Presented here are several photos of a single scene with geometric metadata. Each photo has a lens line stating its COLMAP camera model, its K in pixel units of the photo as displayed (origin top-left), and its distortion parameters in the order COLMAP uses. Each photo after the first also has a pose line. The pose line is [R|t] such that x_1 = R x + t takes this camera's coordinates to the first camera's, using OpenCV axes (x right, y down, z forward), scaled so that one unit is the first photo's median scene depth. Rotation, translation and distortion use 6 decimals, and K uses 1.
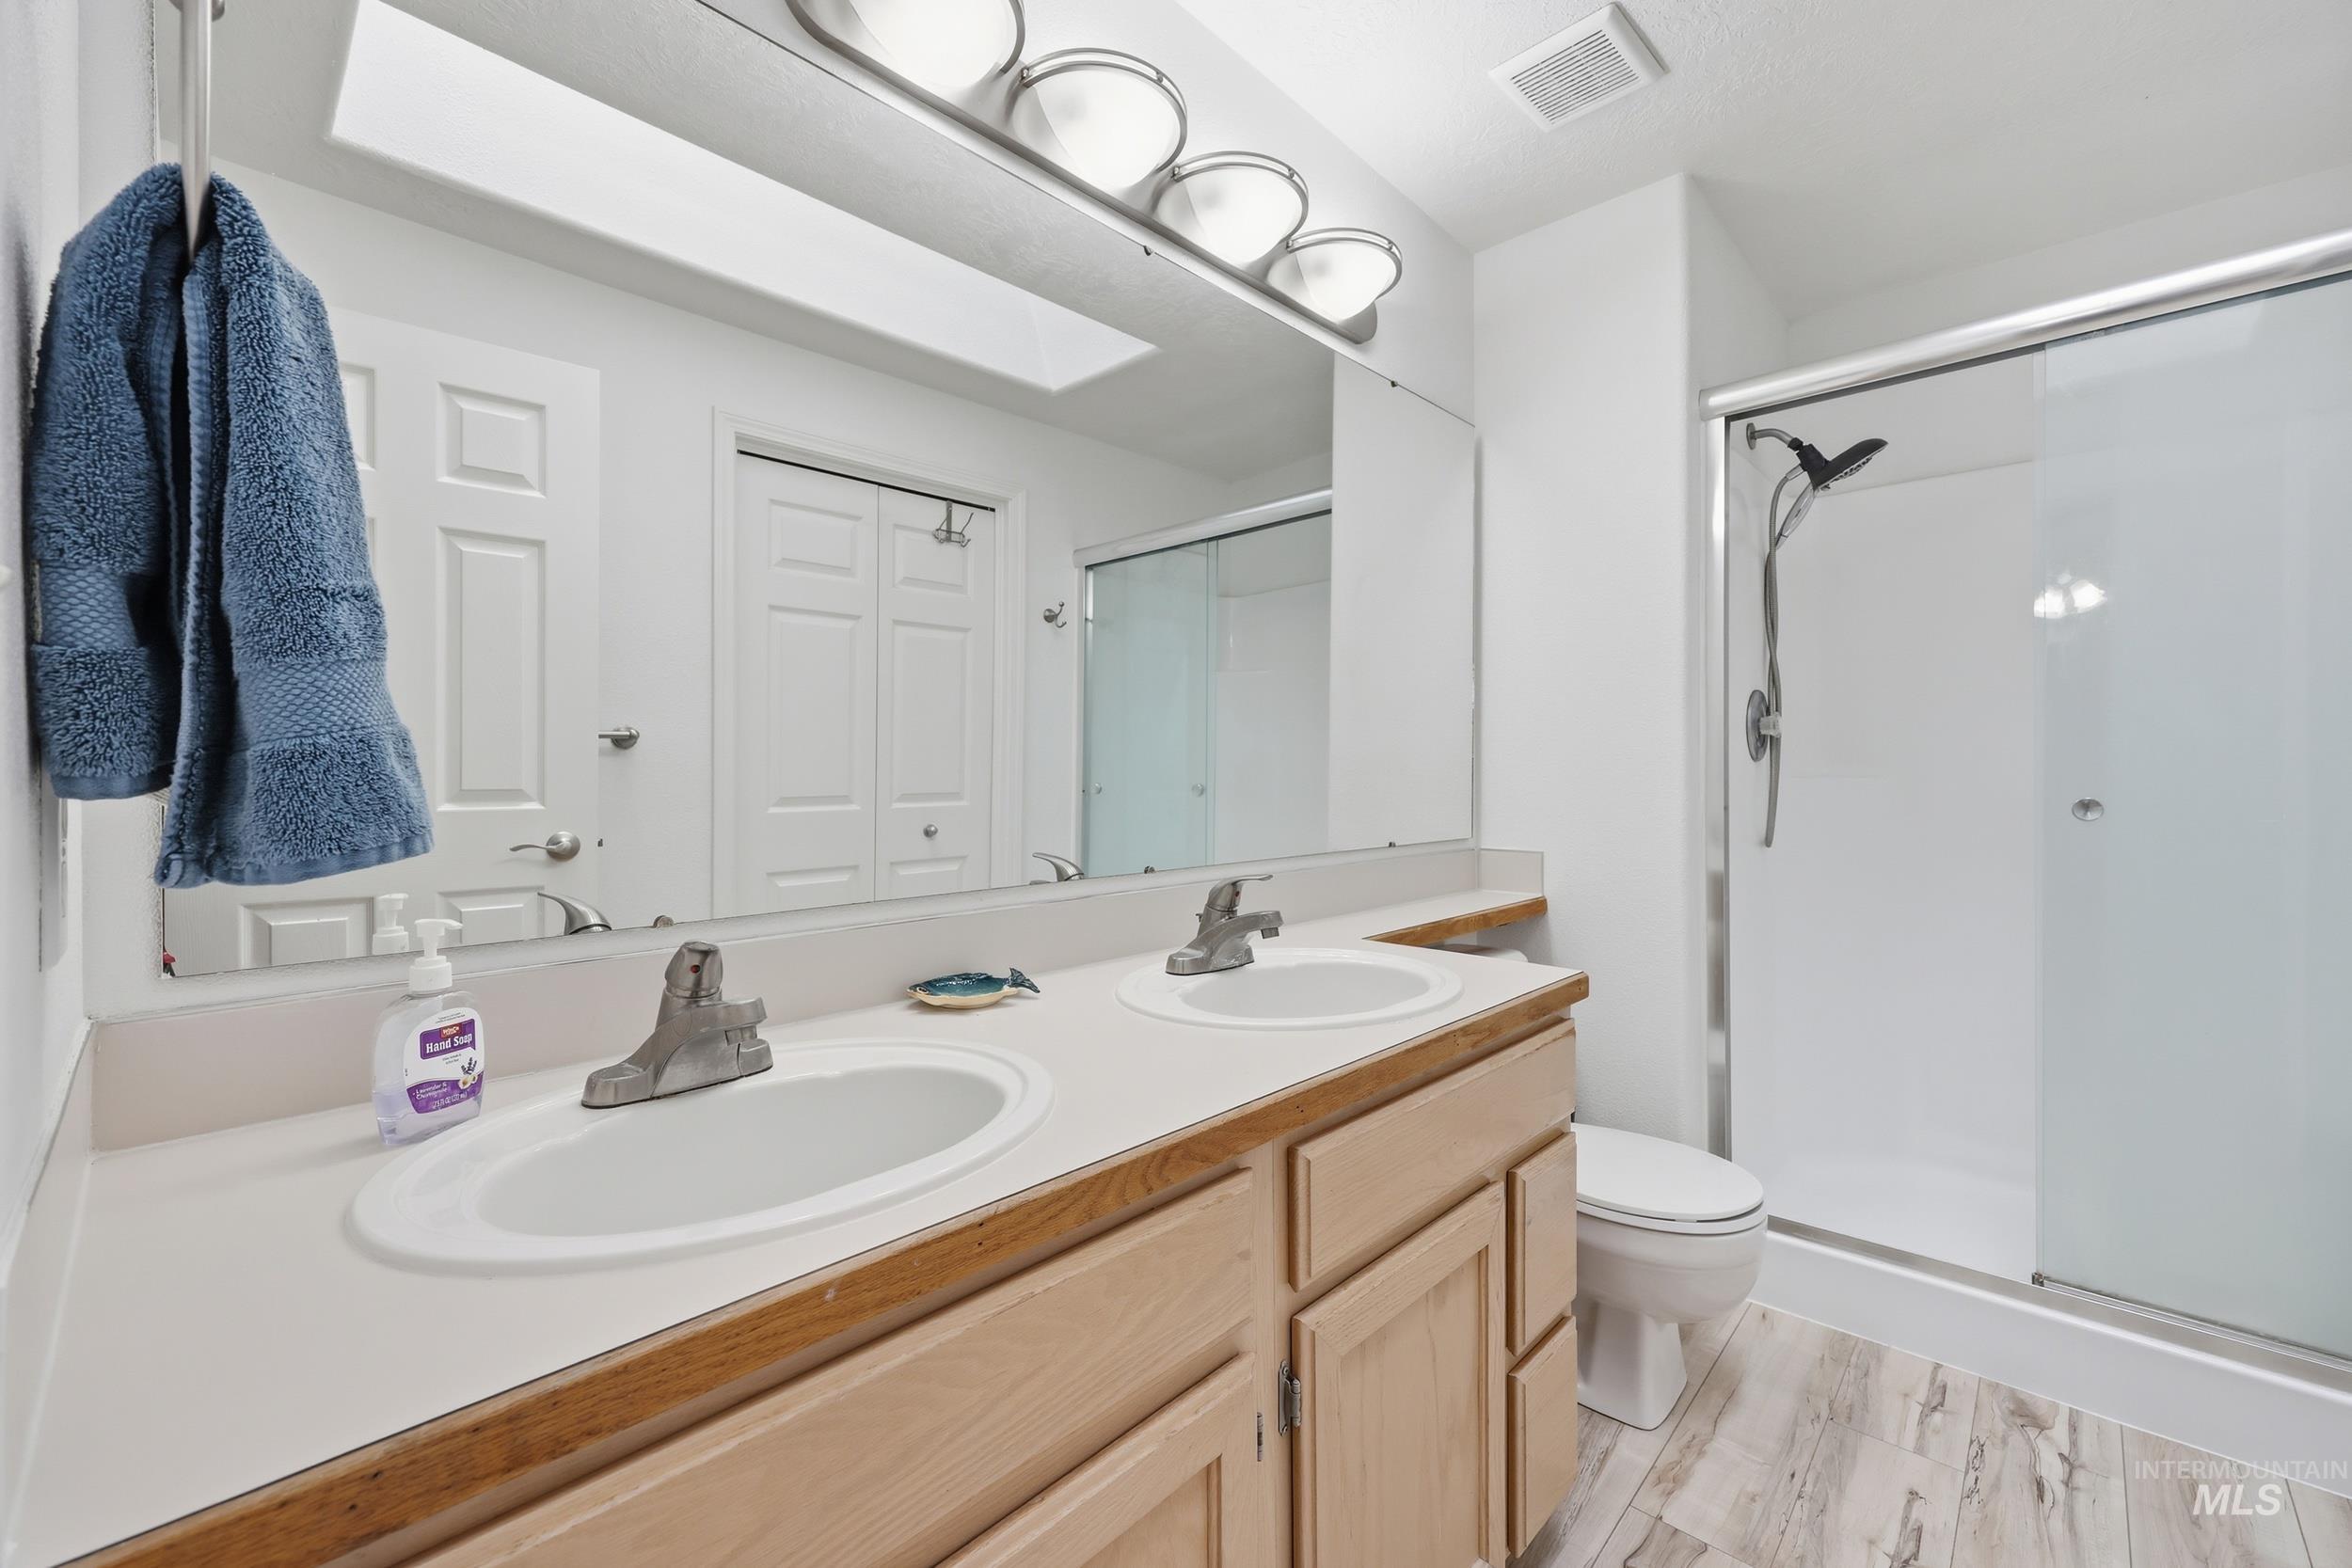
lens RADIAL K [[946.7, 0, 1160.6], [0, 946.7, 778.1], [0, 0, 1]] dist [-0.000623, 0.000193]
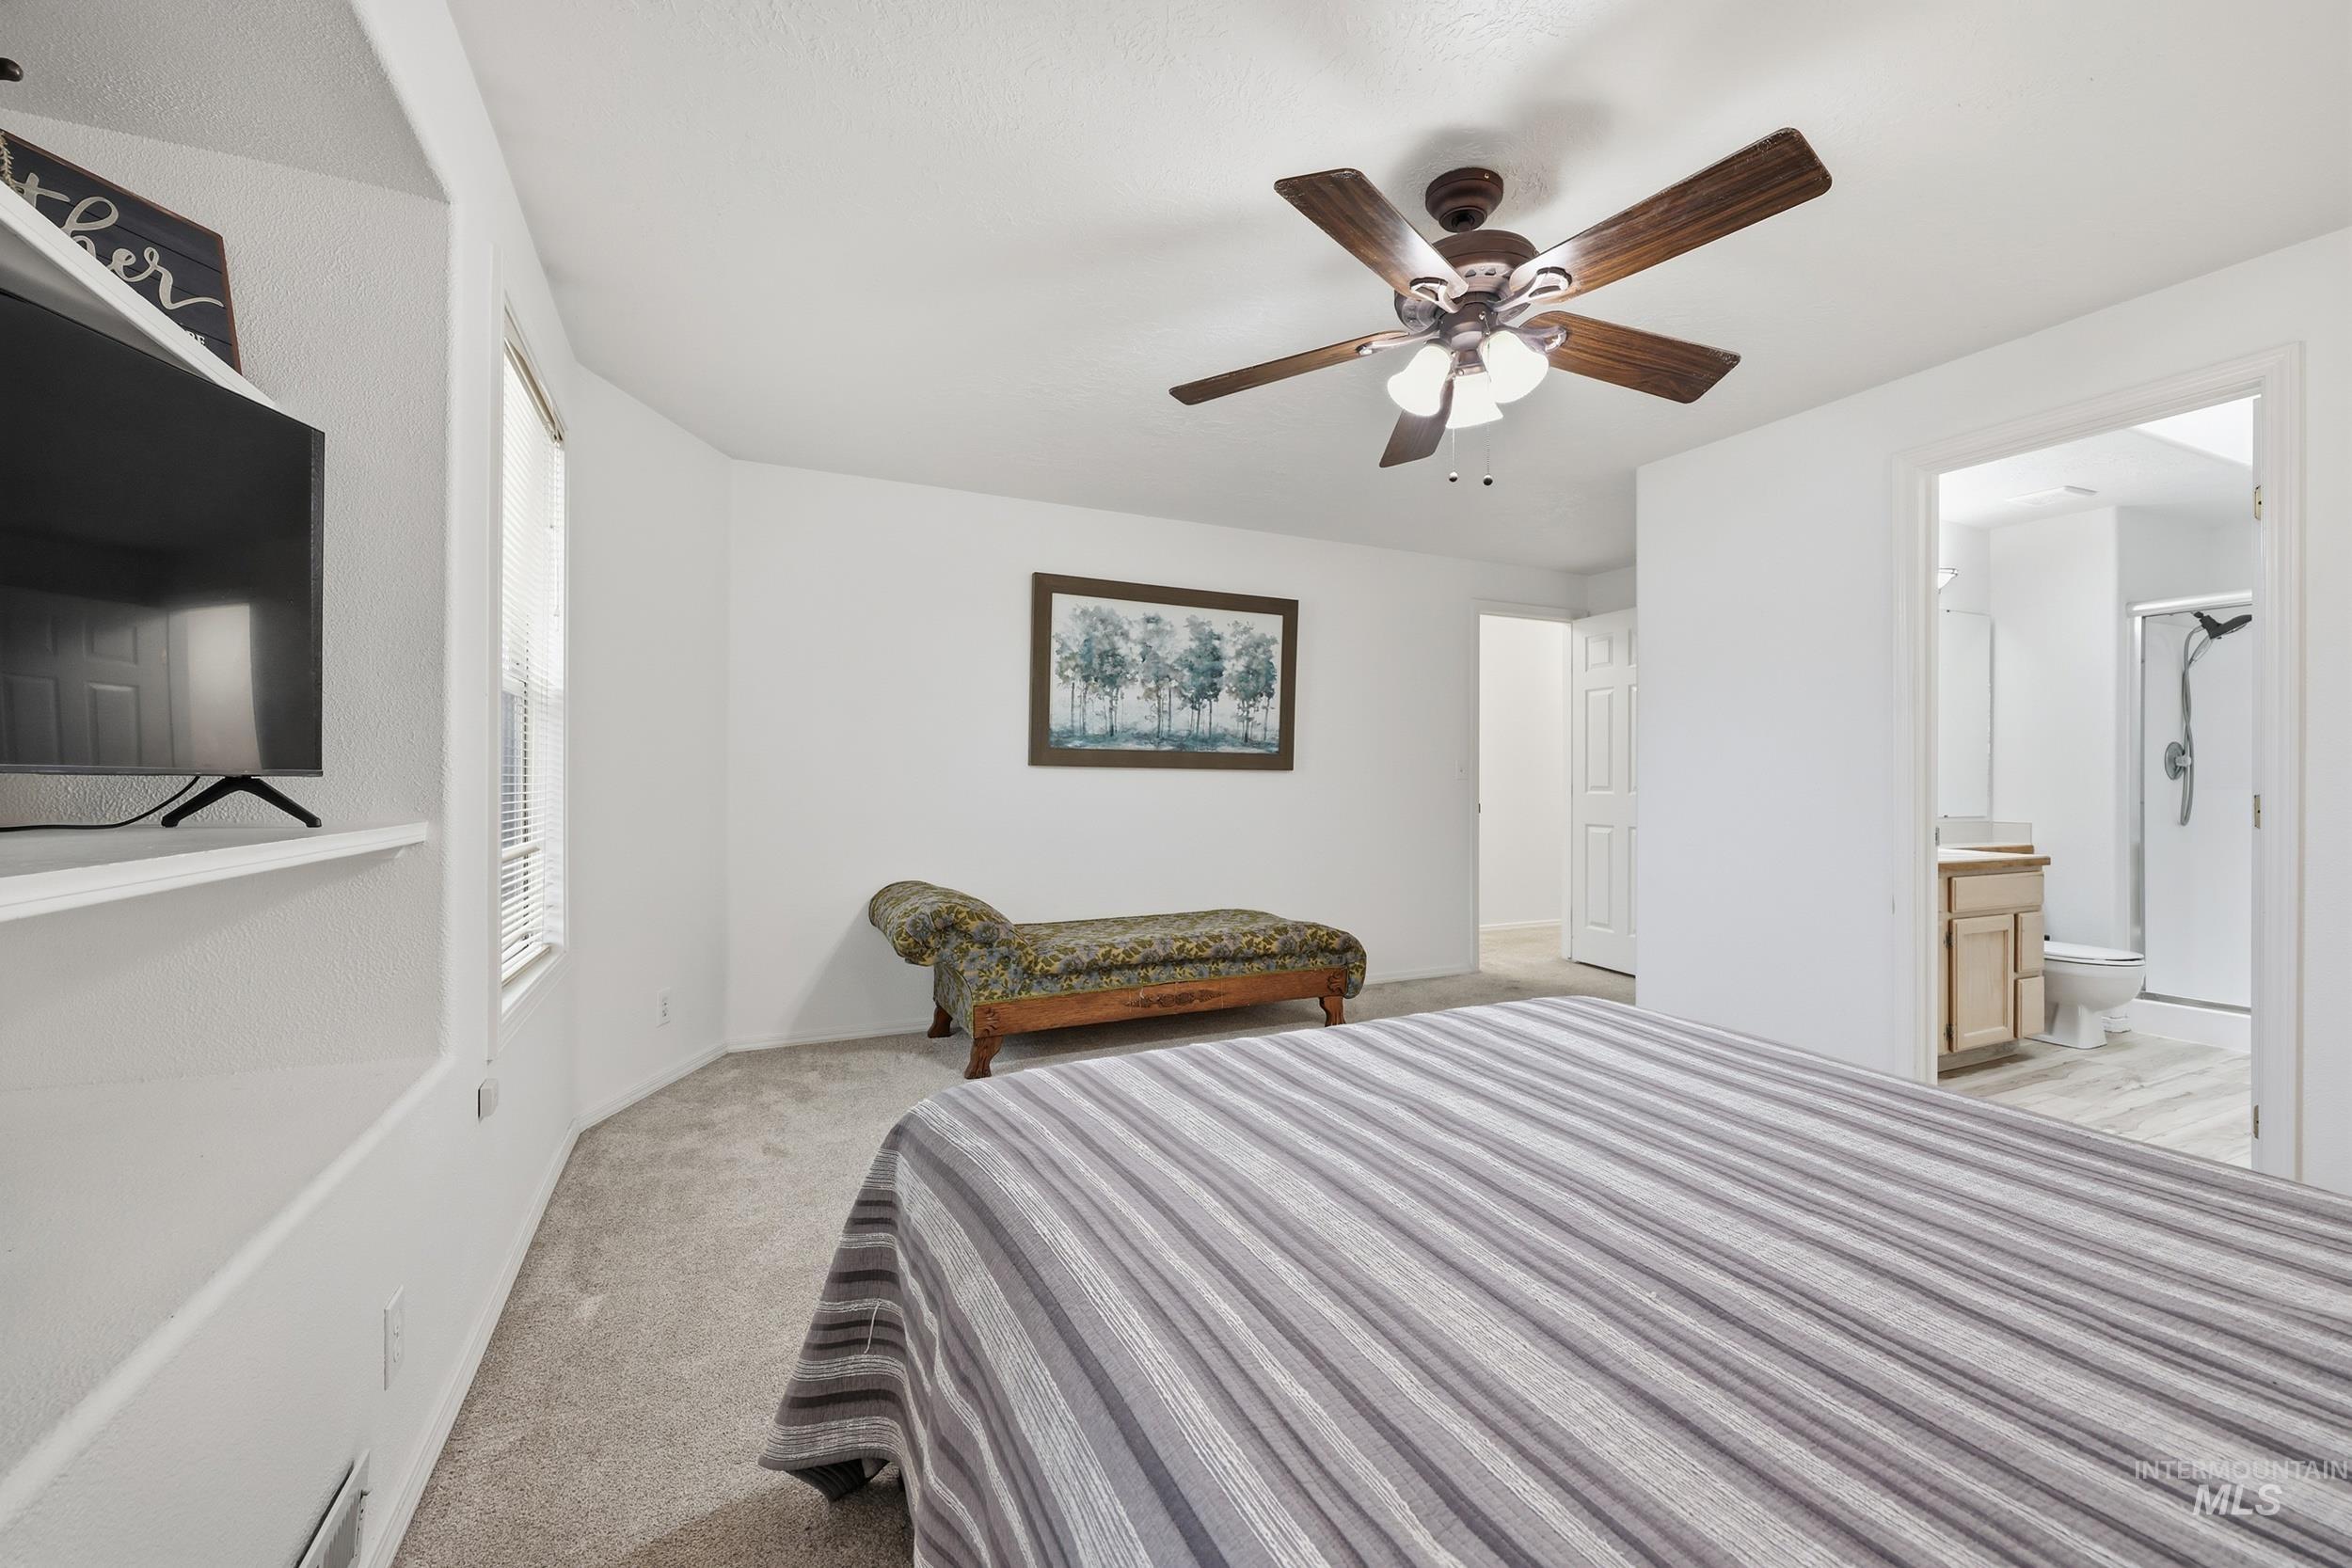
lens RADIAL K [[946.7, 0, 1160.6], [0, 946.7, 778.1], [0, 0, 1]] dist [-0.000623, 0.000193]
pose [[0.938947, 0.020780, -0.343433, -0.650846], [-0.020486, 0.999780, 0.004486, 0.011017], [0.343451, 0.002823, 0.939166, -1.552373]]
